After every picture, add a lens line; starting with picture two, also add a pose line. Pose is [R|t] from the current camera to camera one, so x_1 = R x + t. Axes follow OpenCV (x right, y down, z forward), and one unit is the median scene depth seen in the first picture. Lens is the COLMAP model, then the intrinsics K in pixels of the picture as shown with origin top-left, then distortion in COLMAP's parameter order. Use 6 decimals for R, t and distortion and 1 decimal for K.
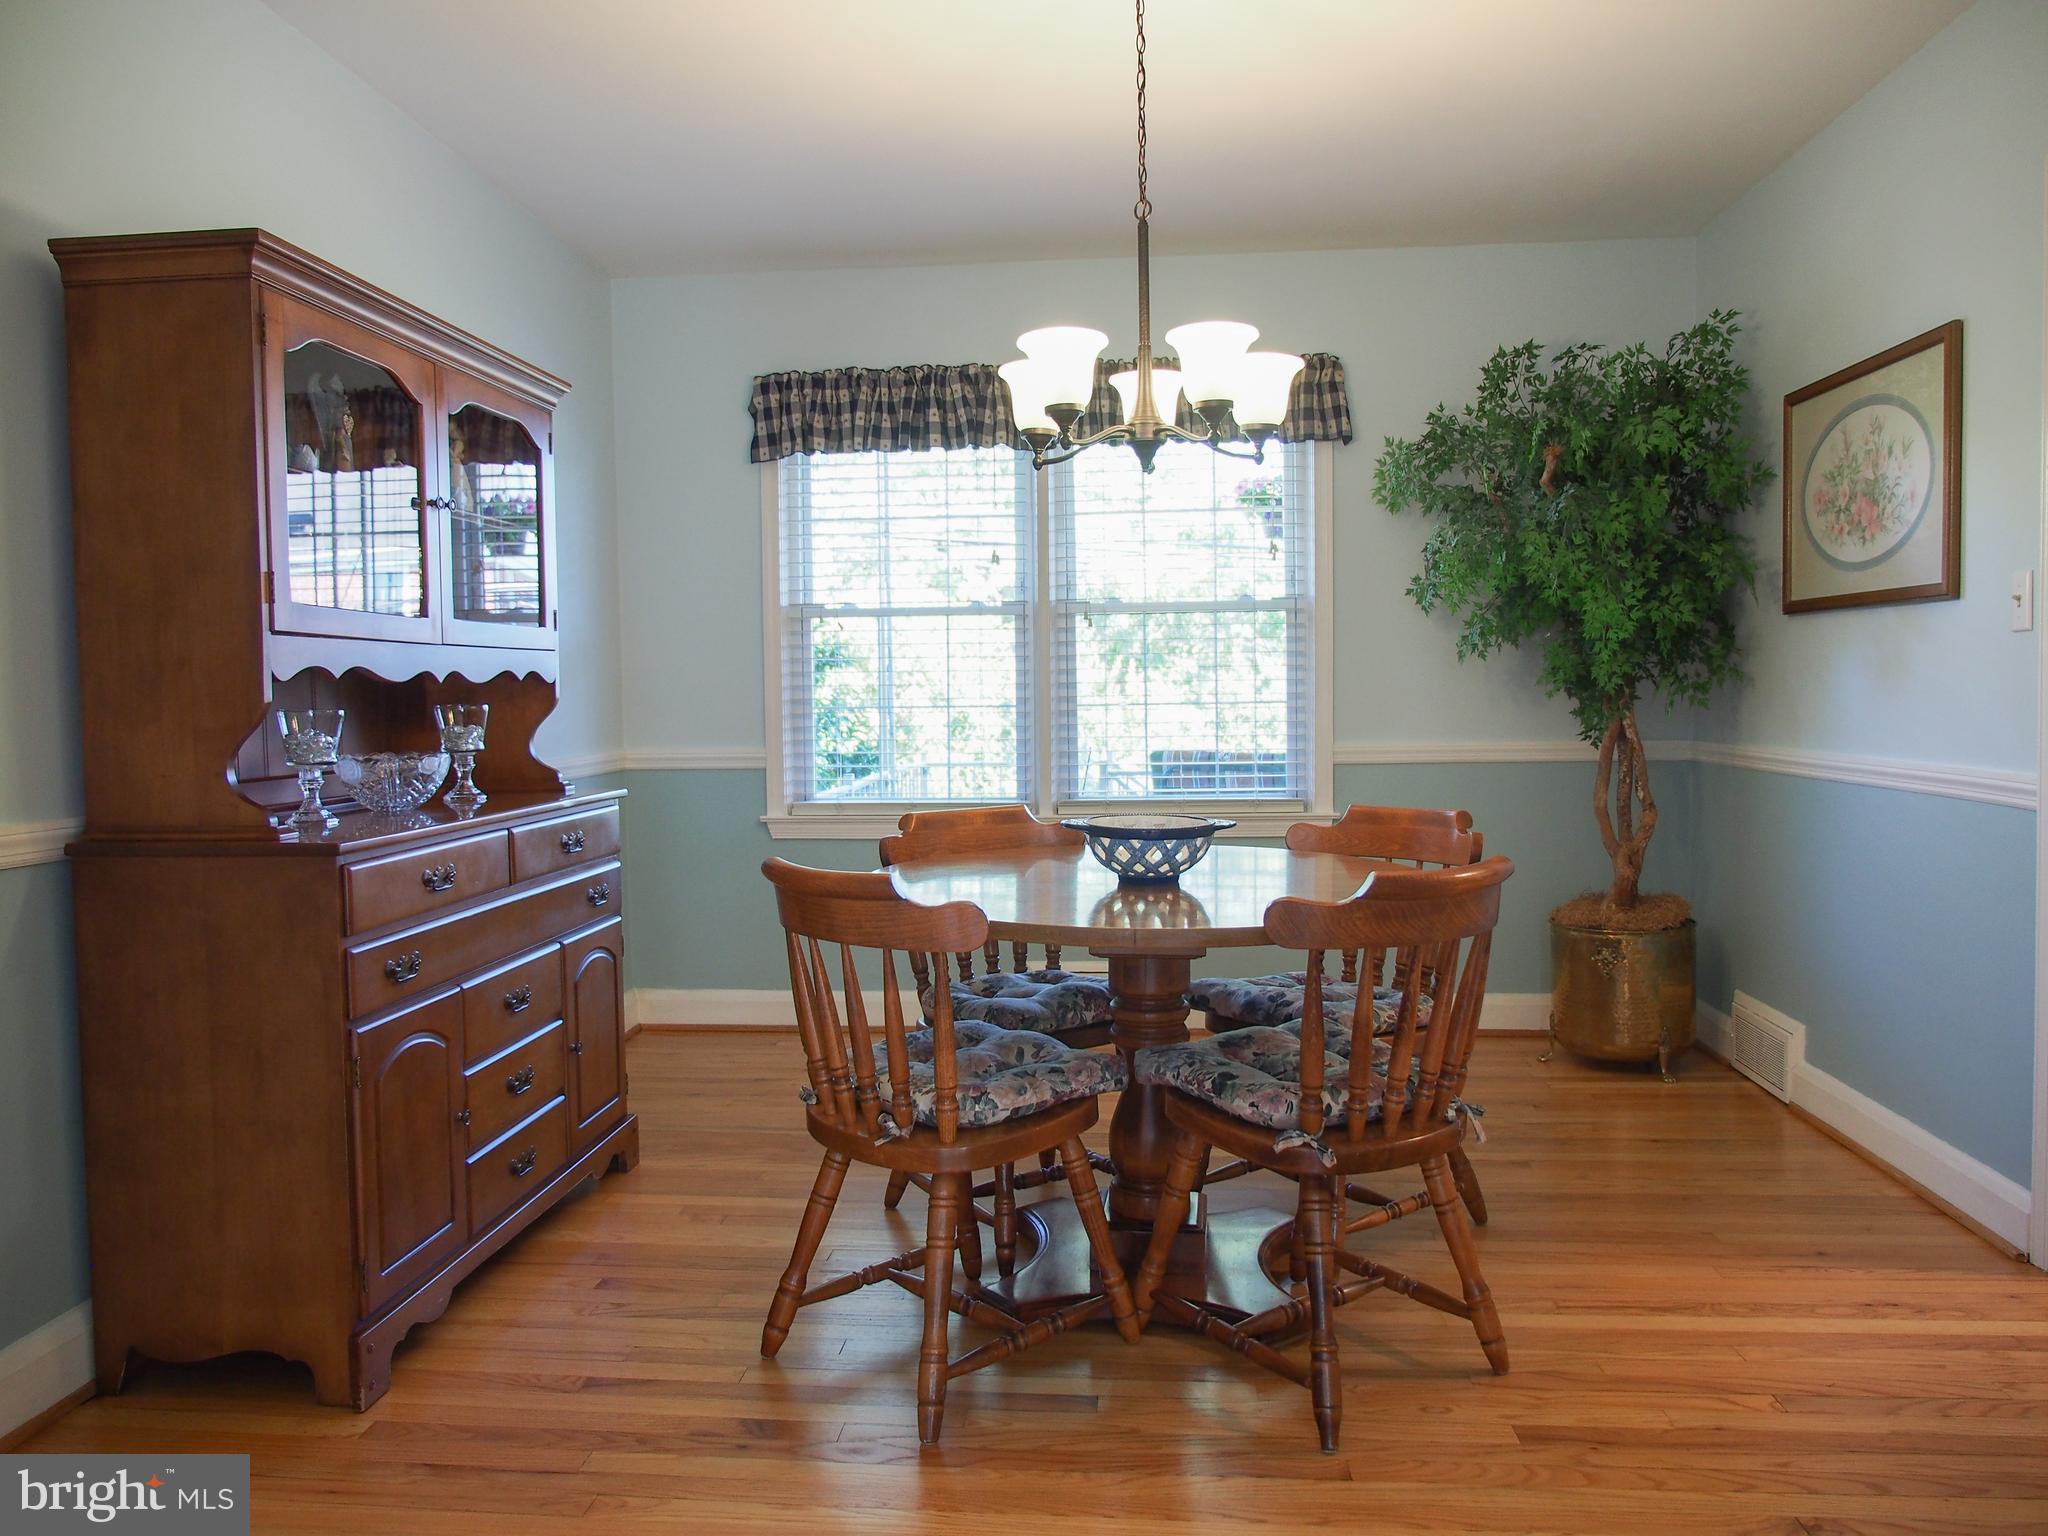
lens RADIAL K [[1474.9, 0, 1023.8], [0, 1474.9, 764.5], [0, 0, 1]] dist [-0.013499, -0.003440]
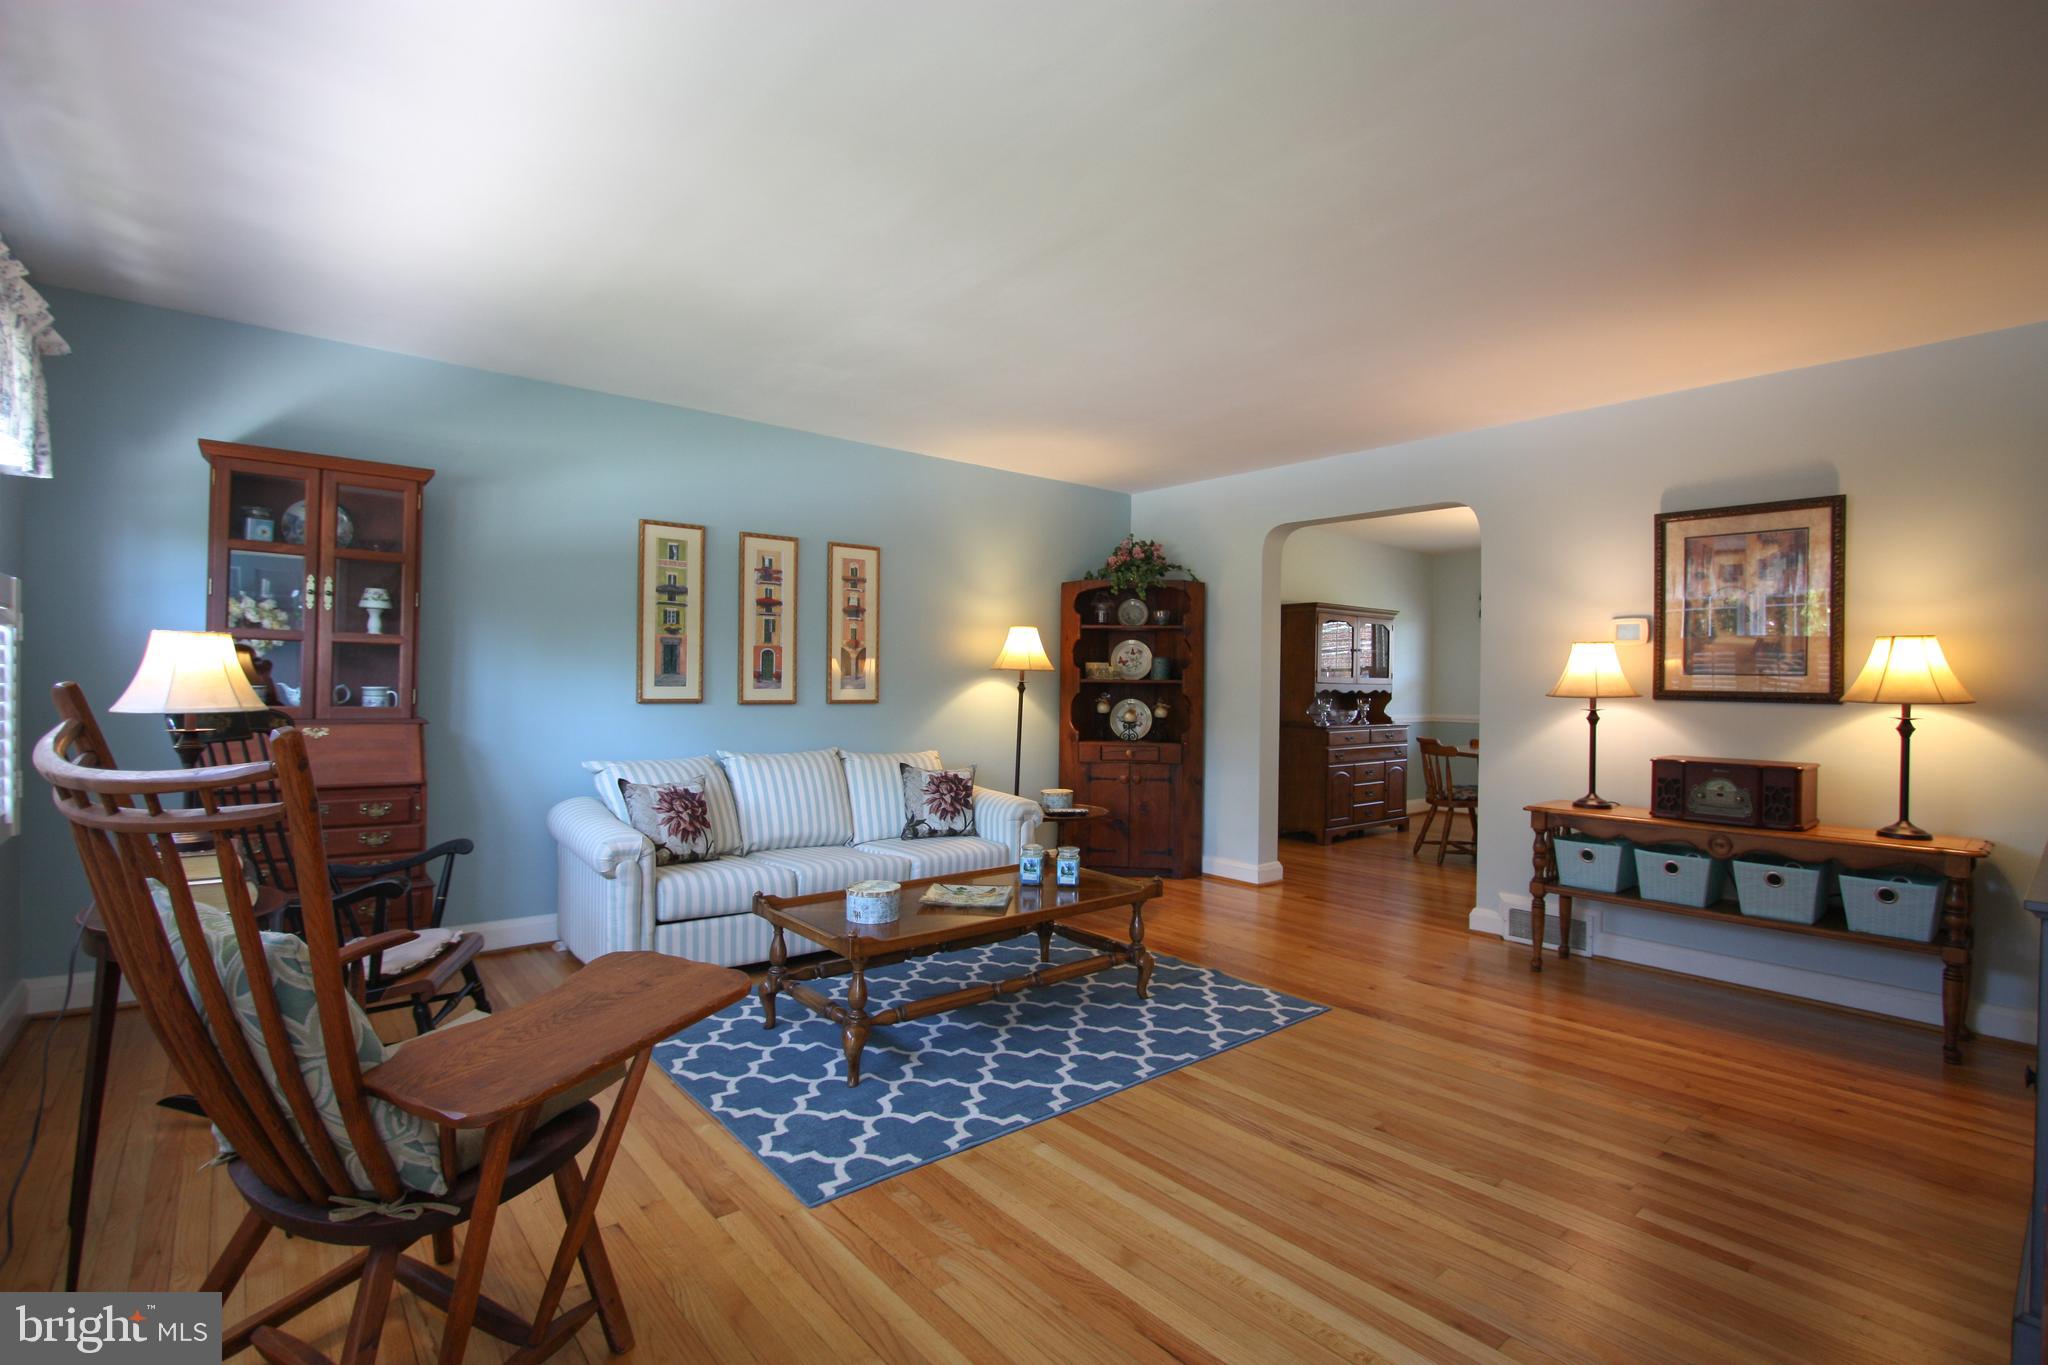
lens RADIAL K [[944.0, 0, 1028.0], [0, 944.0, 683.5], [0, 0, 1]] dist [-0.022857, 0.003854]
pose [[0.702033, 0.024183, -0.711733, 0.622297], [-0.059022, 0.997961, -0.024309, 0.026415], [0.709694, 0.059073, 0.702029, -1.120709]]
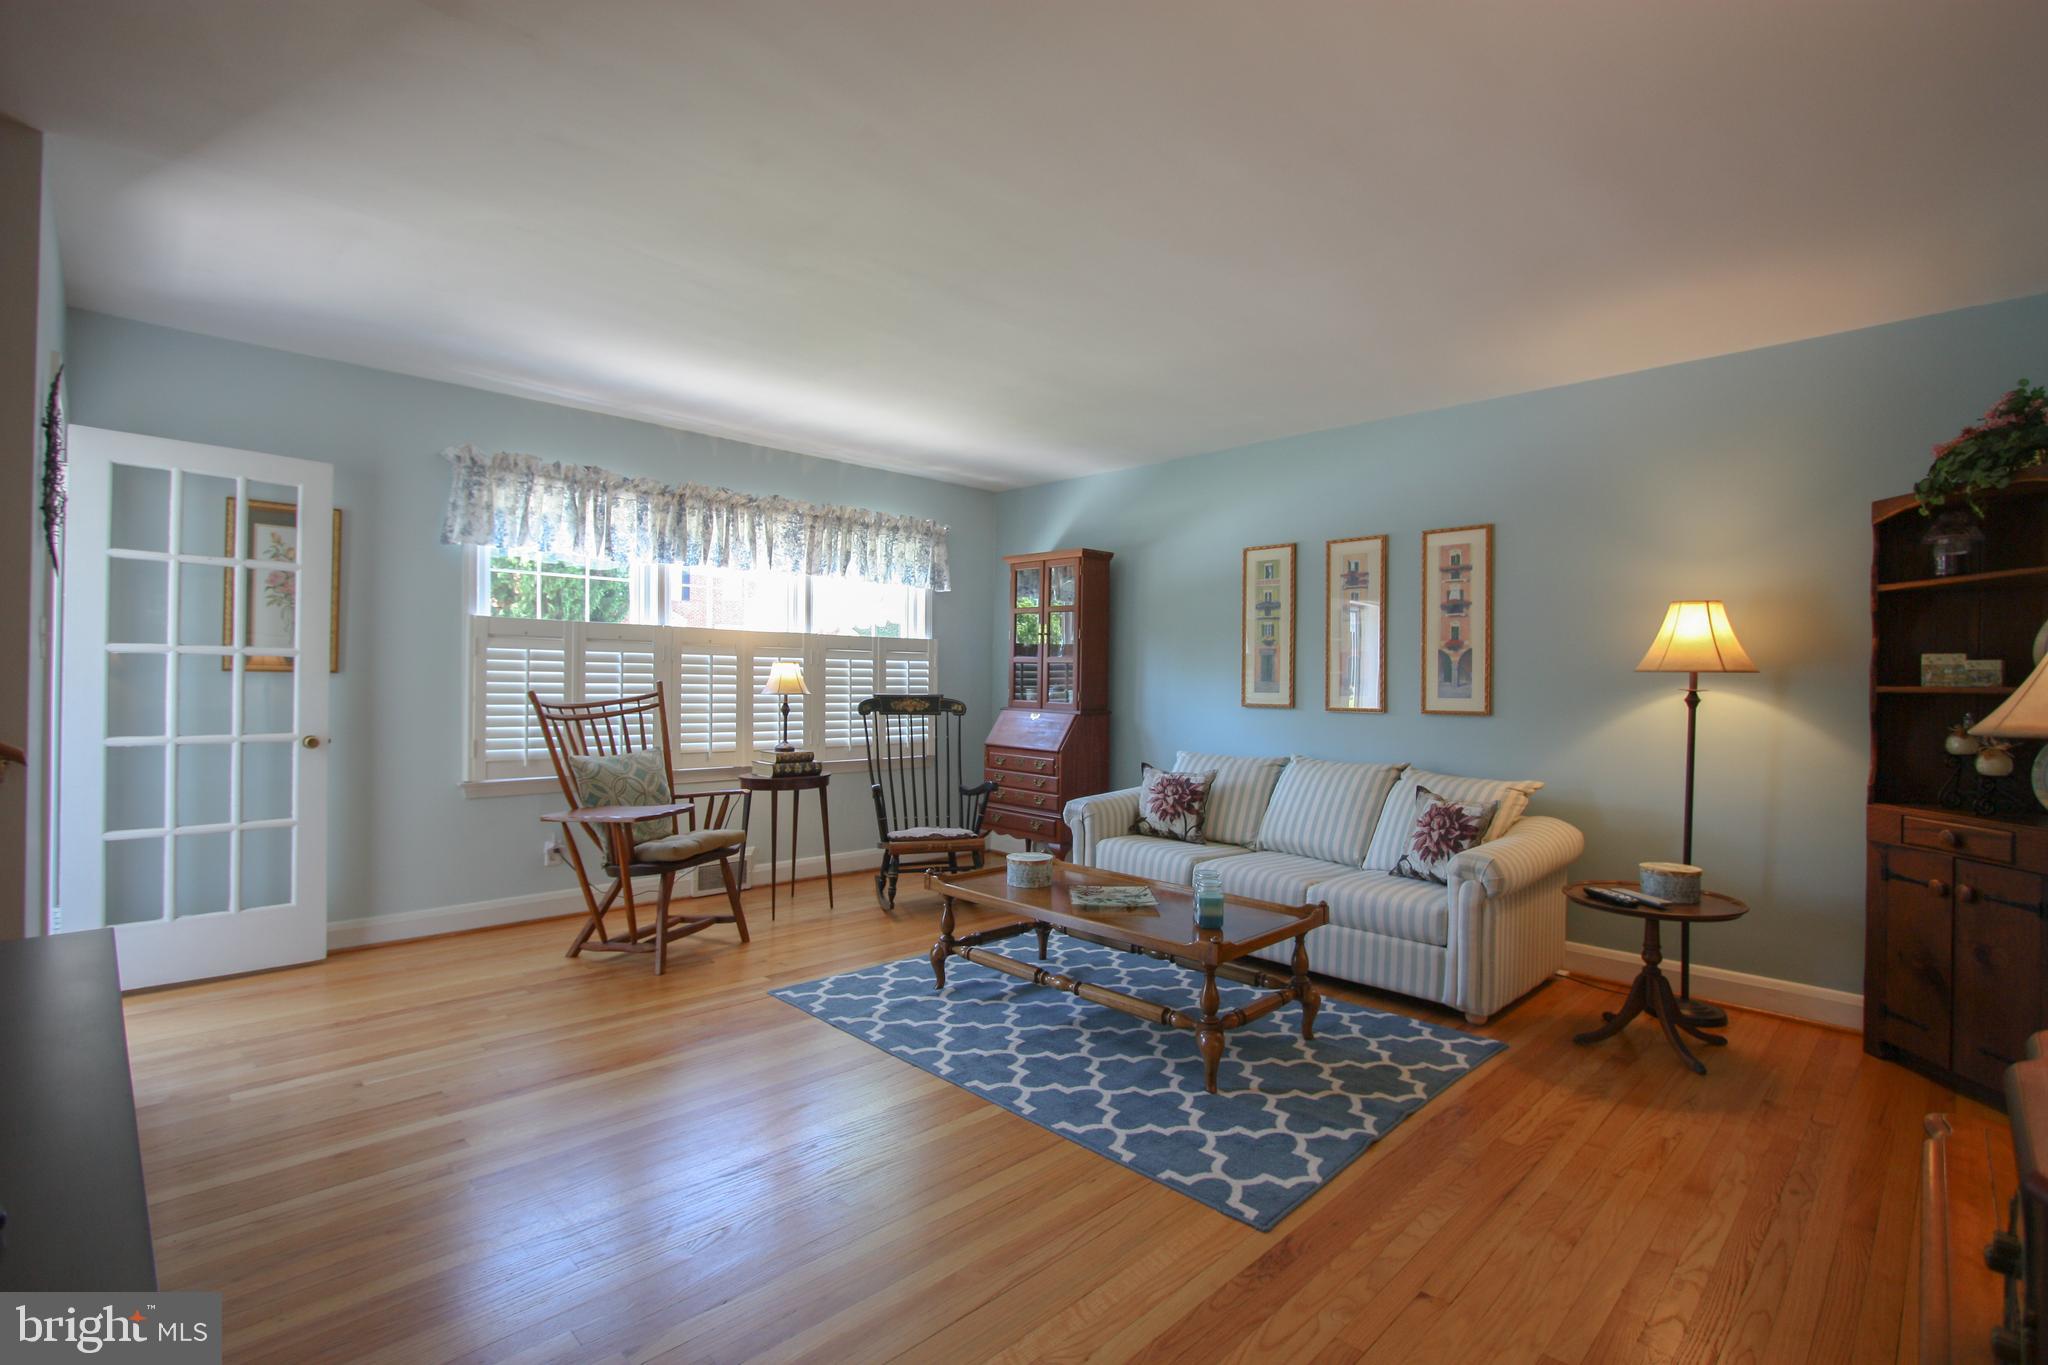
lens RADIAL K [[944.0, 0, 1028.9], [0, 944.0, 681.9], [0, 0, 1]] dist [-0.022857, 0.003854]
pose [[-0.651477, 0.007458, -0.758632, 0.682218], [-0.042310, 0.998038, 0.046146, -0.032303], [0.757488, 0.062161, -0.649883, -0.030428]]
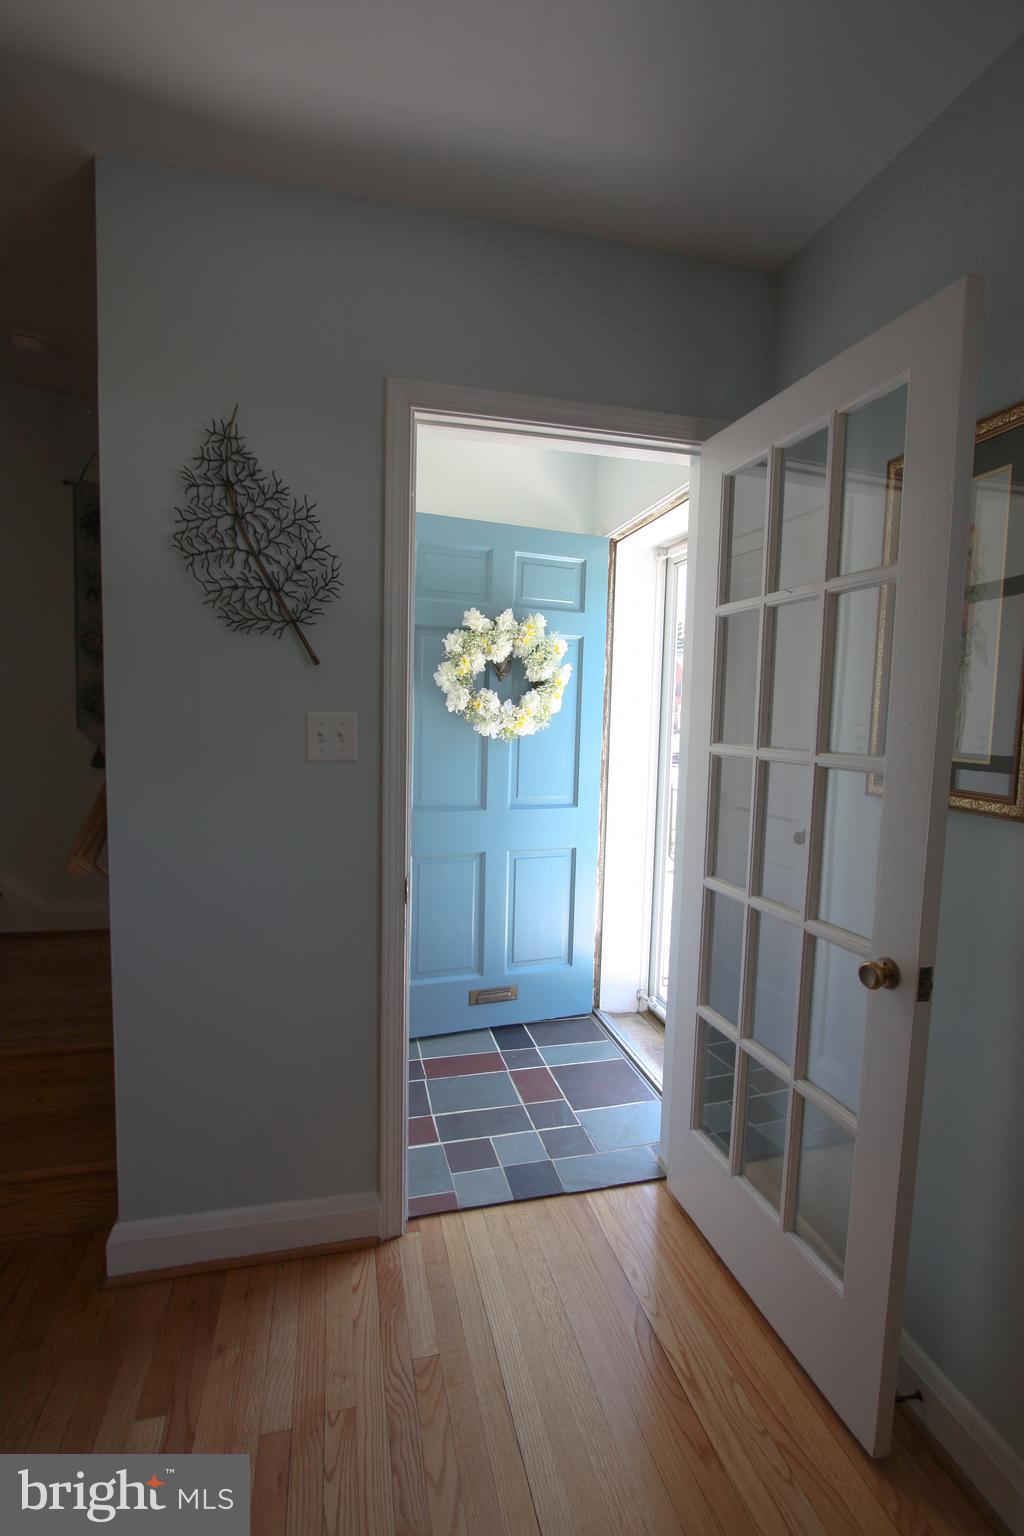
lens RADIAL K [[708.0, 0, 520.5], [0, 708.0, 771.5], [0, 0, 1]] dist [-0.022857, 0.003854]
pose [[-0.335652, -0.068621, 0.939483, 0.198518], [0.026009, 0.996288, 0.082063, -0.015926], [-0.941627, 0.051980, -0.332621, -0.956215]]
